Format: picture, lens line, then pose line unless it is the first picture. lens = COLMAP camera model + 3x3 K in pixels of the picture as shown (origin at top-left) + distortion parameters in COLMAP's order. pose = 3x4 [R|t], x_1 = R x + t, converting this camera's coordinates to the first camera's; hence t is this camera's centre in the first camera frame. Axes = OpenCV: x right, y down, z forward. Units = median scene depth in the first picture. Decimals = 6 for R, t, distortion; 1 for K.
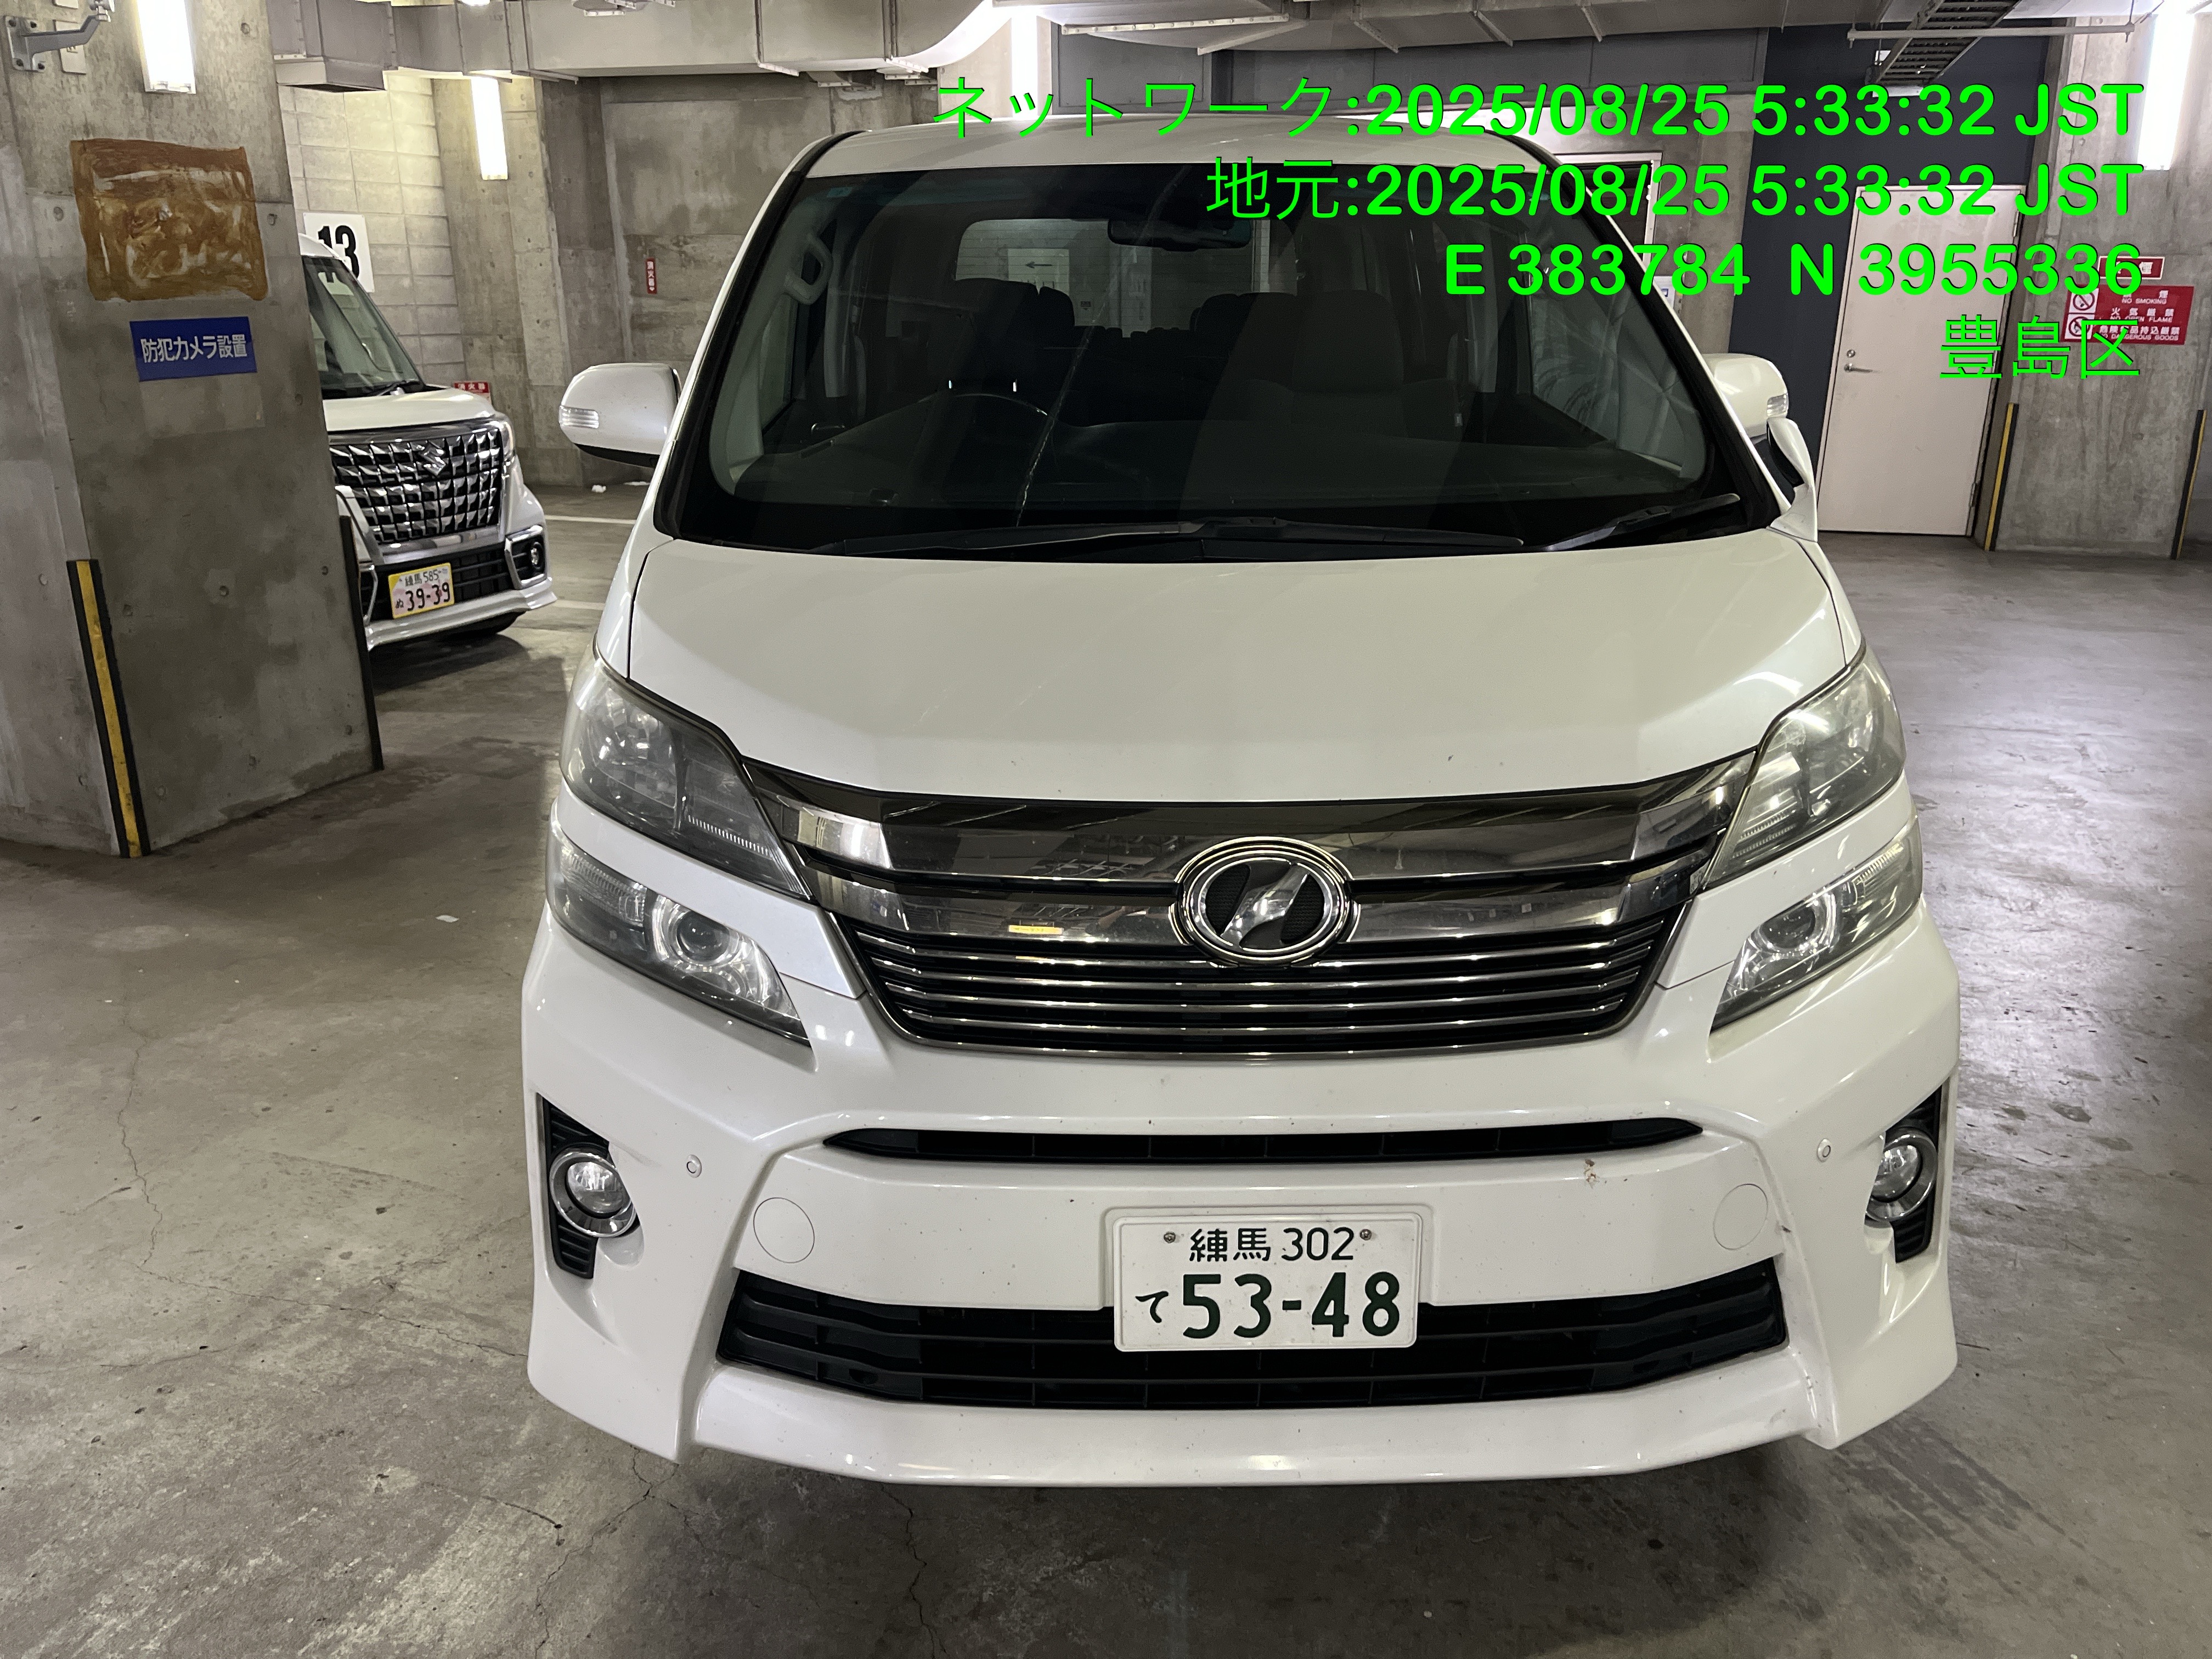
lens RADIAL K [[1691.2, 0, 1106.0], [0, 1691.2, 829.5], [0, 0, 1]] dist [0.066596, -0.096558]
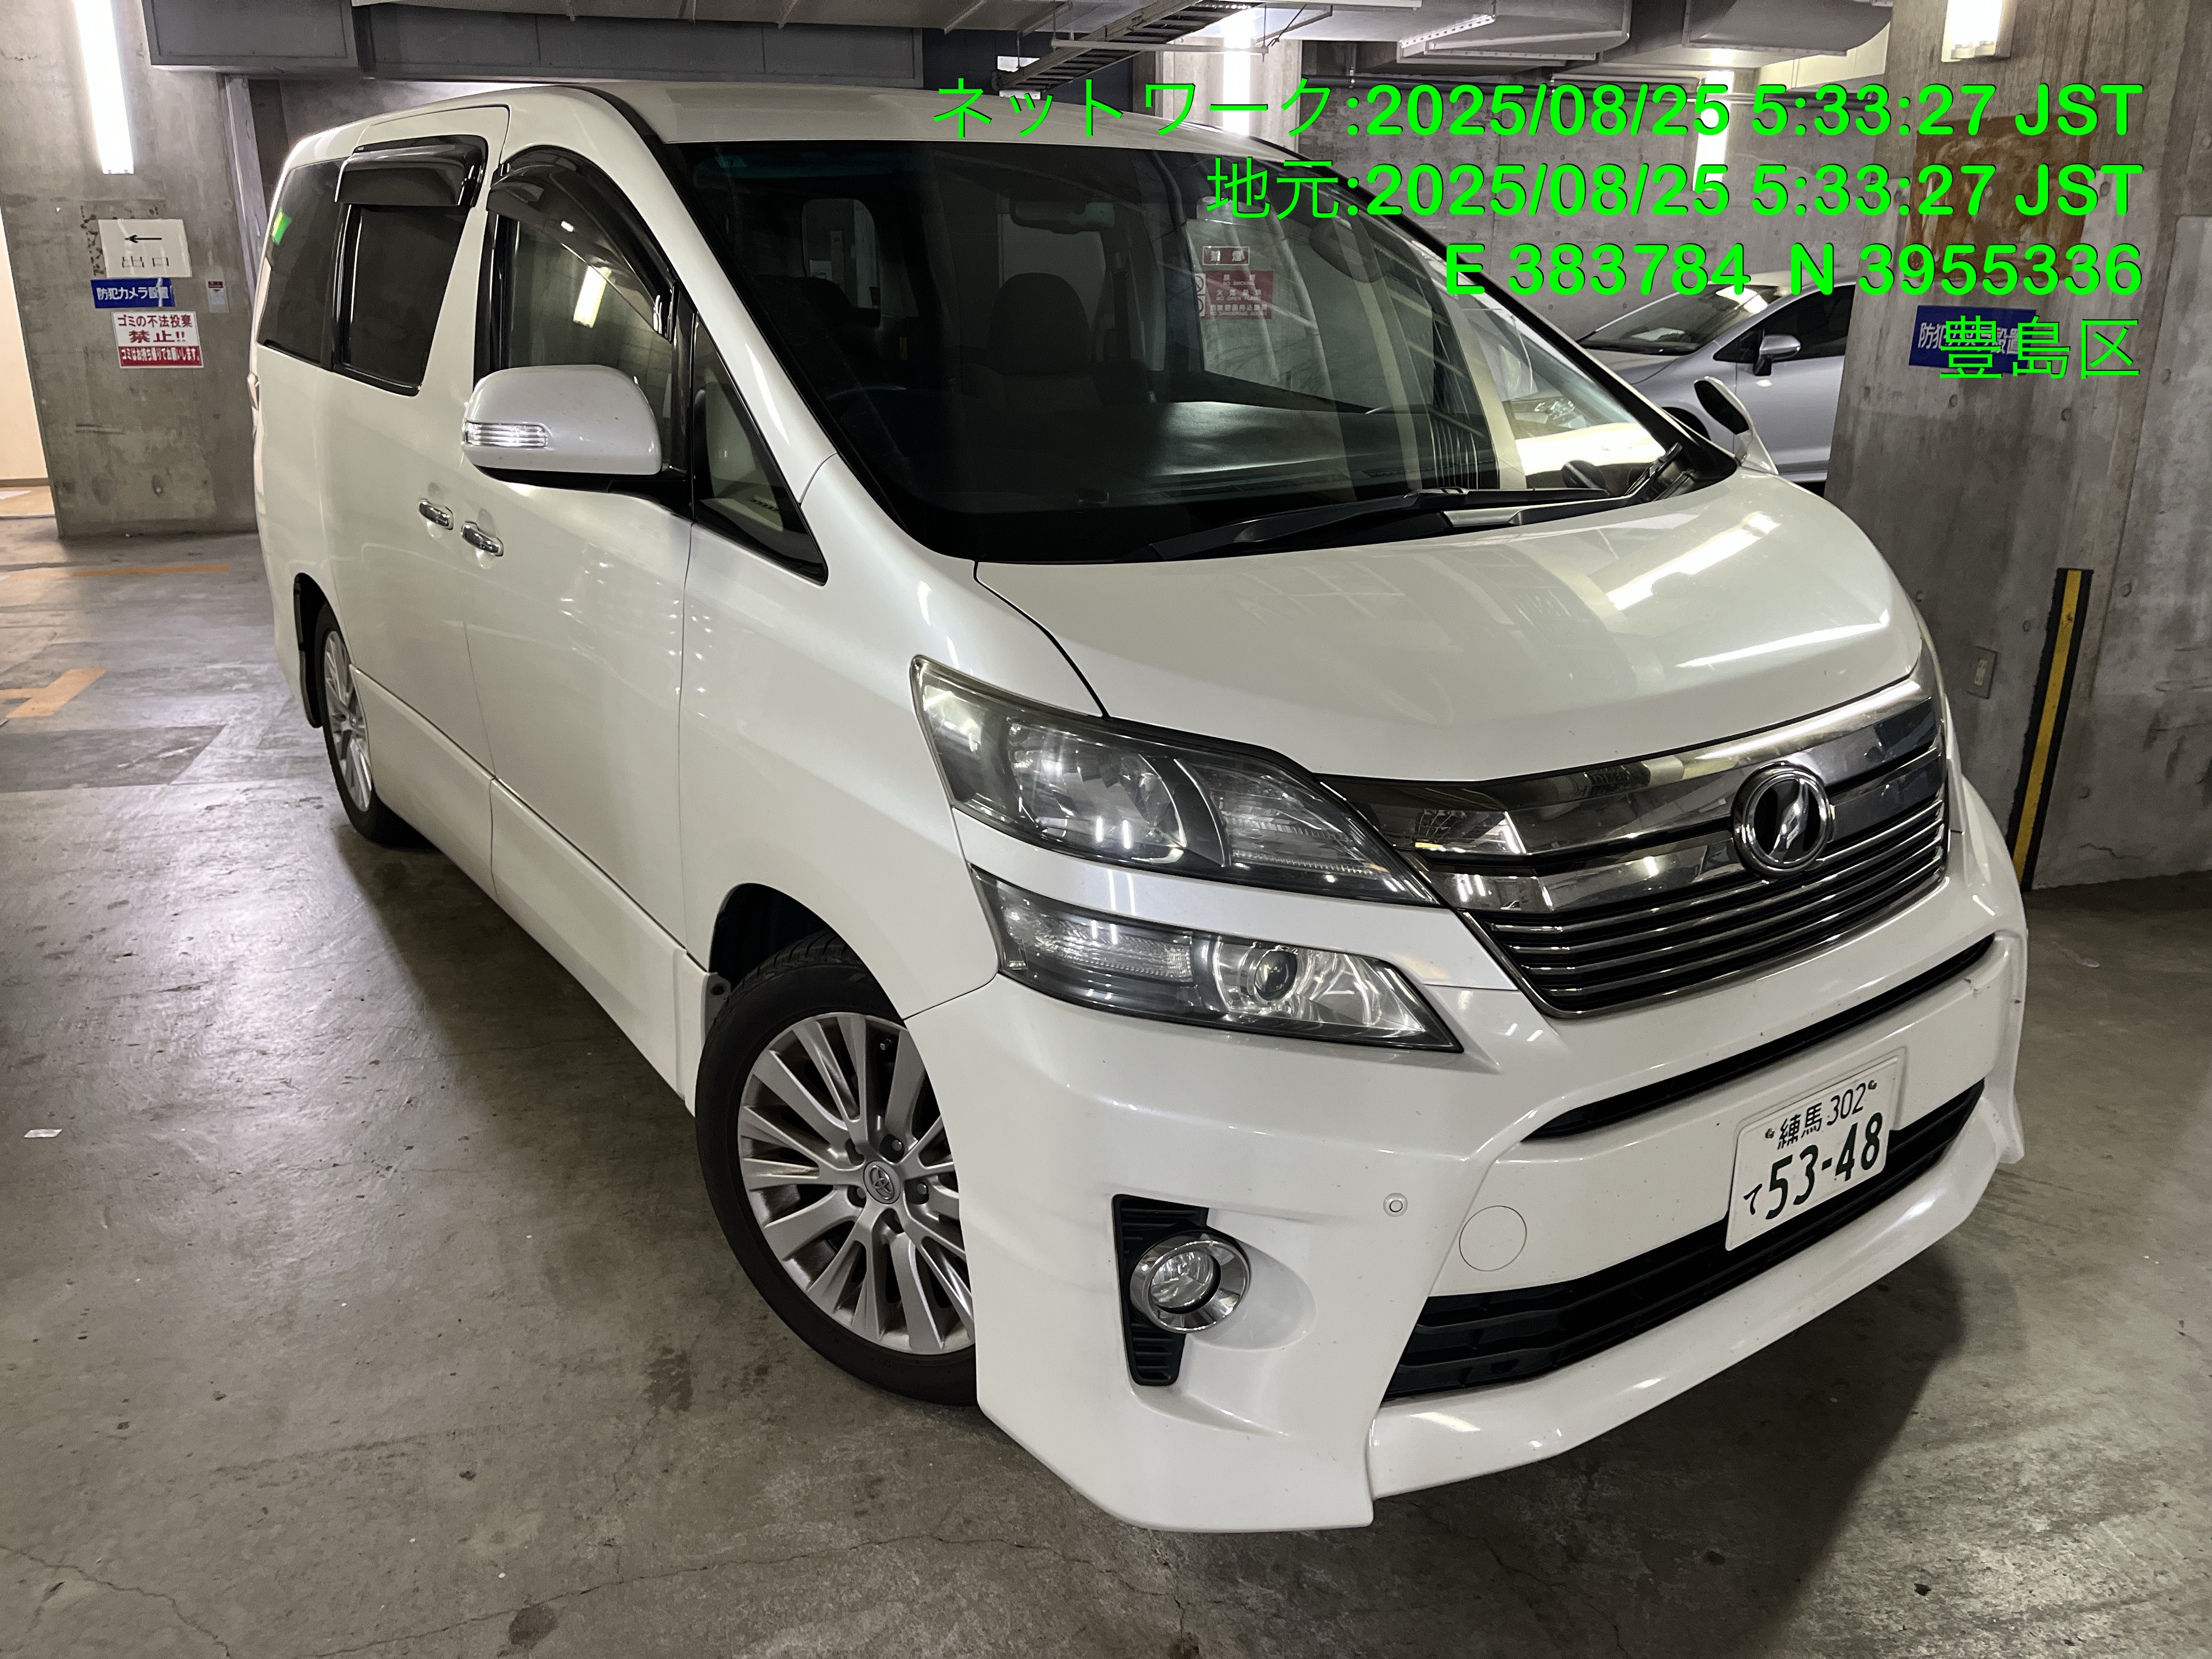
lens RADIAL K [[1721.1, 0, 1106.0], [0, 1721.1, 829.5], [0, 0, 1]] dist [0.004626, 0.001660]
pose [[0.816864, -0.175272, 0.549556, -0.406807], [0.171175, 0.983459, 0.059222, -0.043722], [-0.550846, 0.045694, 0.833355, 0.130449]]
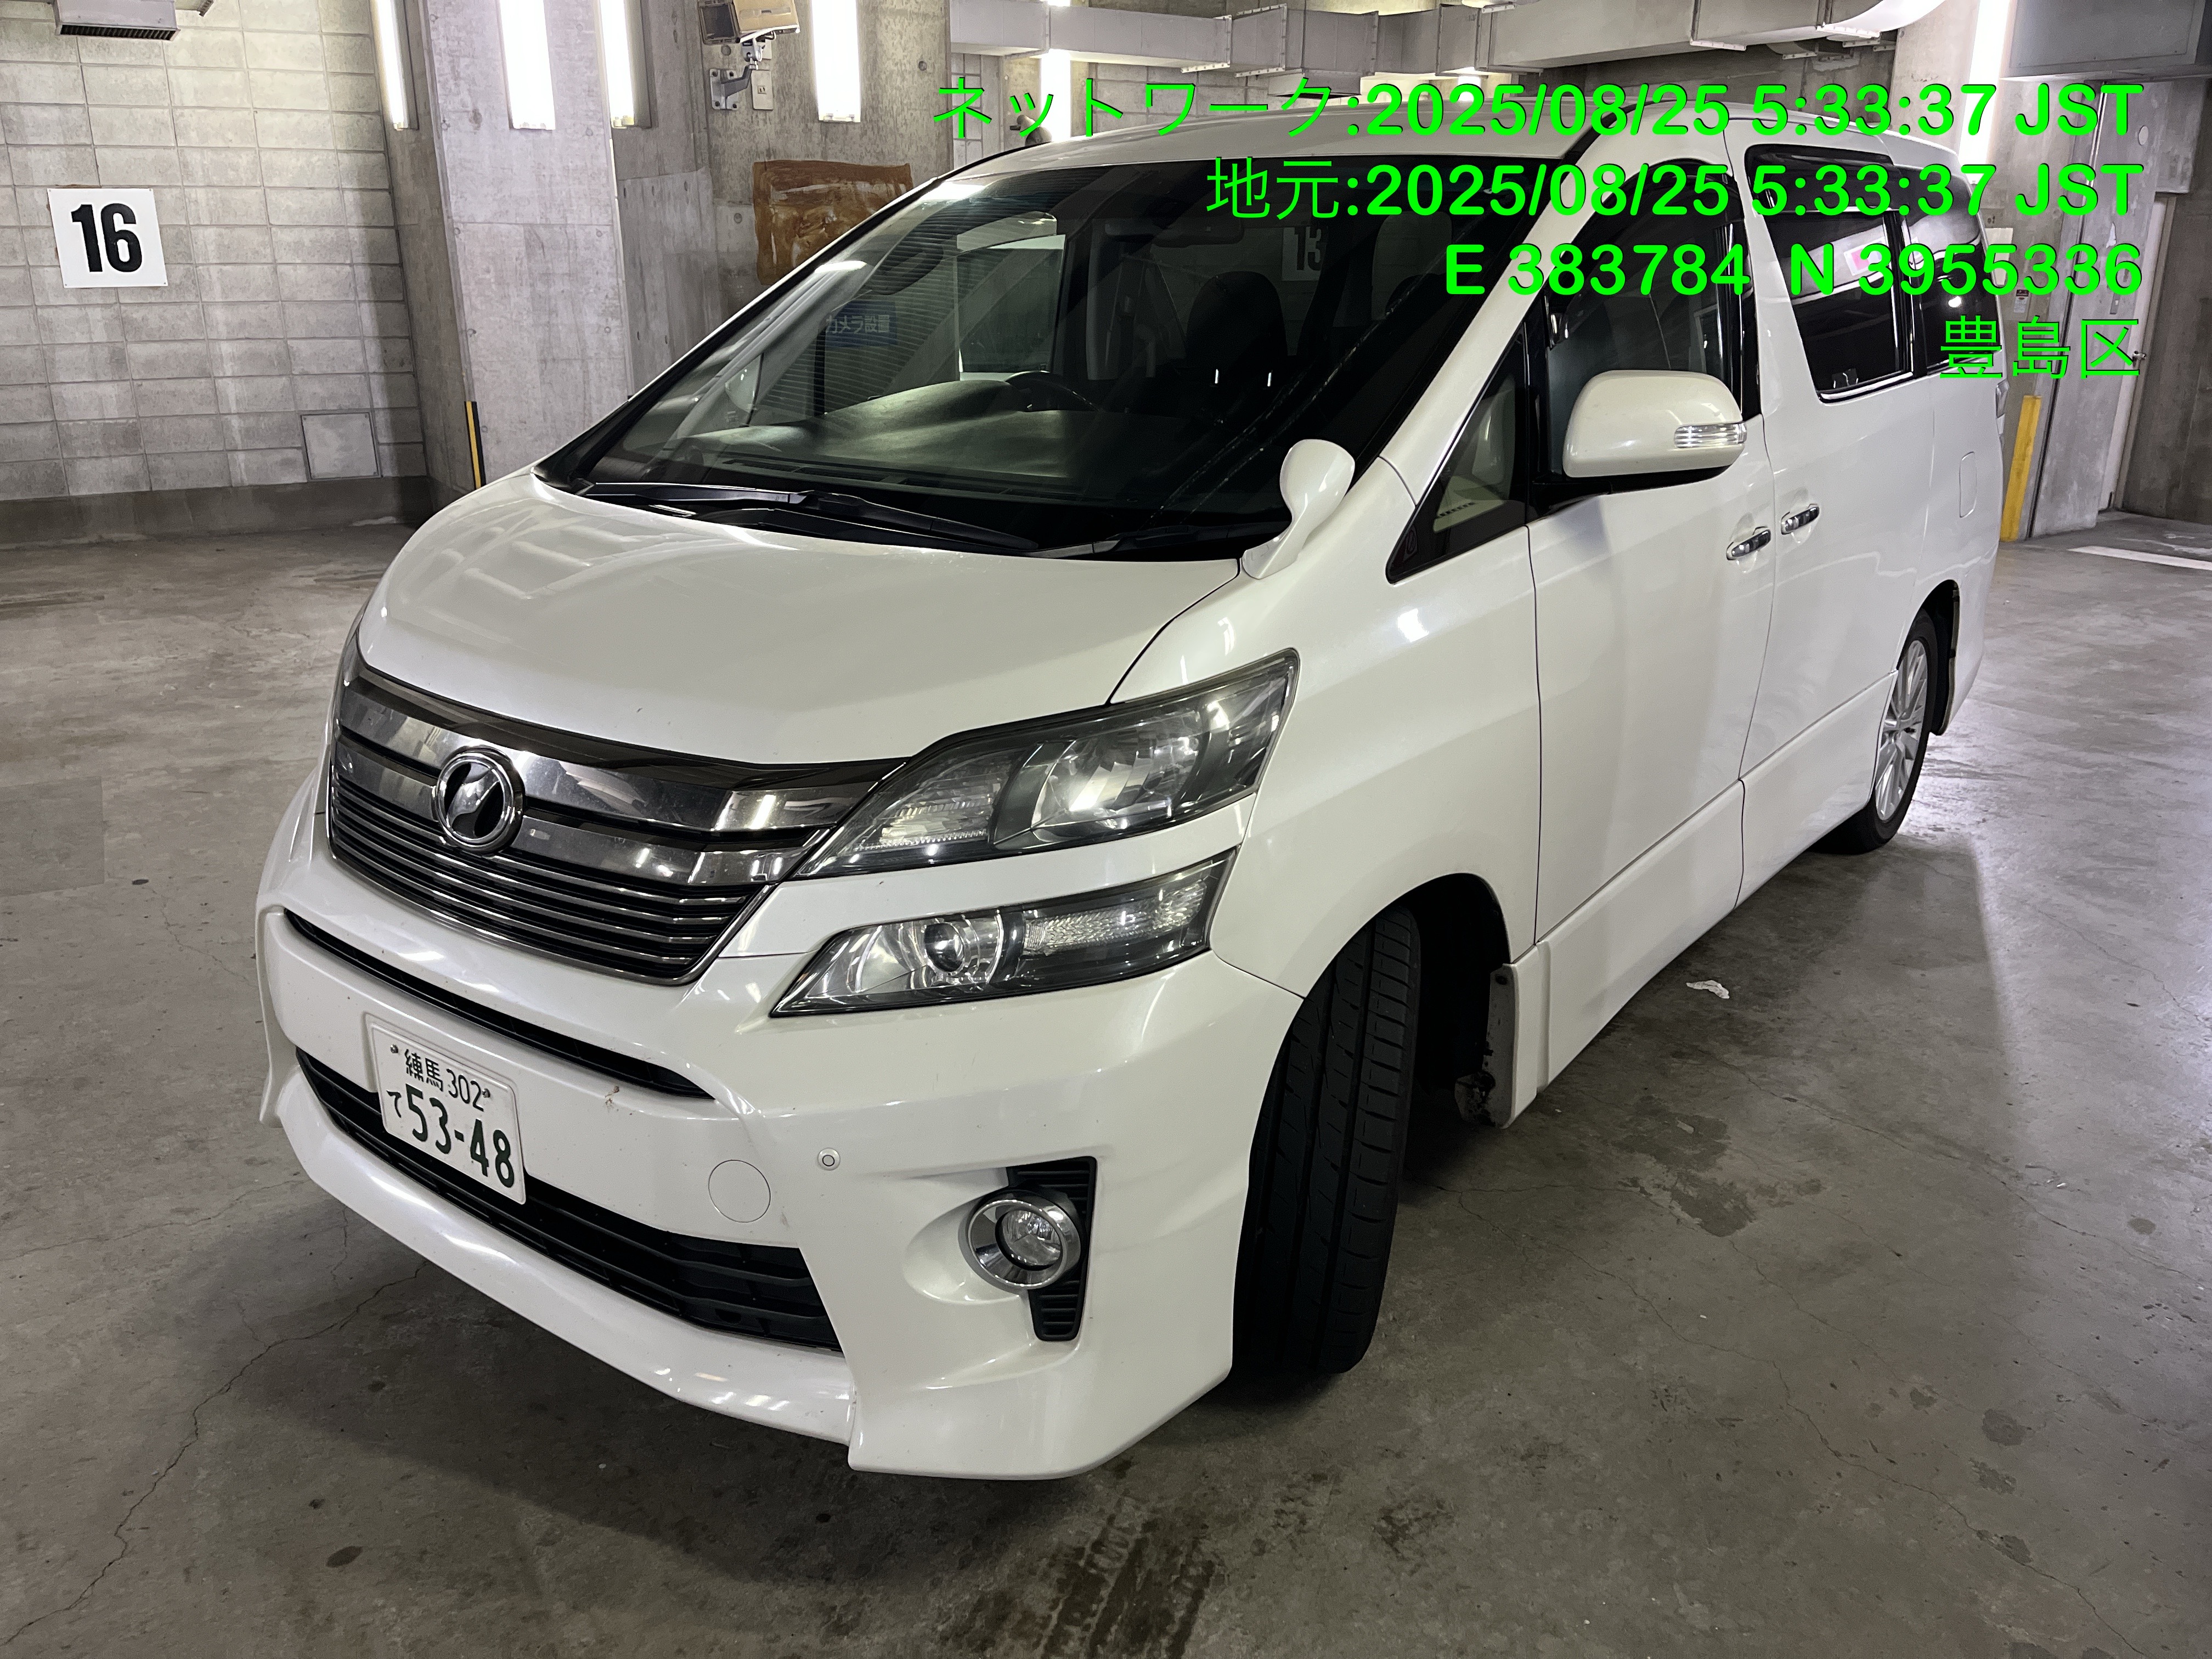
lens RADIAL K [[1673.0, 0, 1106.0], [0, 1673.0, 829.5], [0, 0, 1]] dist [0.052638, -0.009540]
pose [[0.778705, 0.203679, -0.593409, 0.514170], [-0.197156, 0.977363, 0.076746, -0.051426], [0.595608, 0.057232, 0.801234, 0.139398]]
